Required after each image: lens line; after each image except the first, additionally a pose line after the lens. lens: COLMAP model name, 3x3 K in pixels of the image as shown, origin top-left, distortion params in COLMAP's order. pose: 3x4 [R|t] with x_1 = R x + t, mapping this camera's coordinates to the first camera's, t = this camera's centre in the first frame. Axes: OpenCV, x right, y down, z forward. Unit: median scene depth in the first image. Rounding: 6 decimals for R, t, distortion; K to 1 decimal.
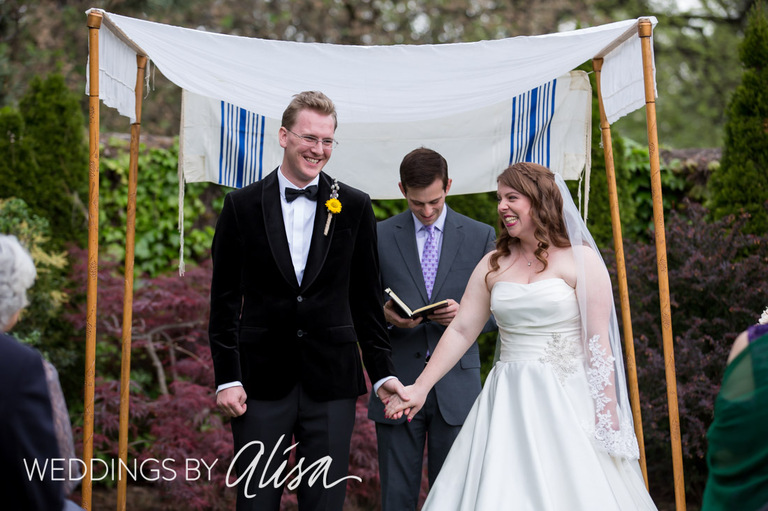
lens RADIAL K [[2487.2, 0, 384.0], [0, 2487.2, 255.5], [0, 0, 1]] dist [0.055202, 0.365813]
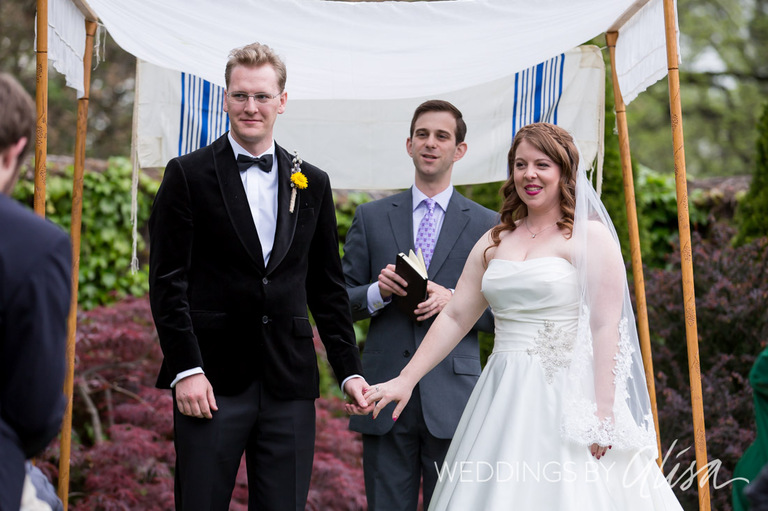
lens RADIAL K [[3040.4, 0, 384.0], [0, 3040.4, 255.5], [0, 0, 1]] dist [0.091728, -0.052155]
pose [[0.999853, 0.007349, 0.015508, -0.007994], [-0.006732, 0.999196, -0.039516, 0.032881], [-0.015786, 0.039406, 0.999099, -0.049866]]
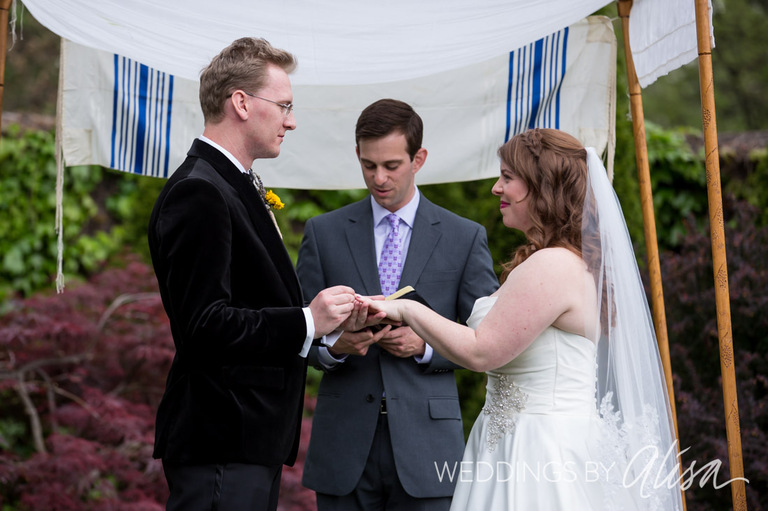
lens RADIAL K [[3006.8, 0, 338.2], [0, 3006.8, 232.9], [0, 0, 1]] dist [0.180957, 3.422042]
pose [[0.999977, 0.002326, 0.006349, -0.003593], [-0.002233, 0.999891, -0.014566, 0.002520], [-0.006382, 0.014551, 0.999874, 0.083649]]
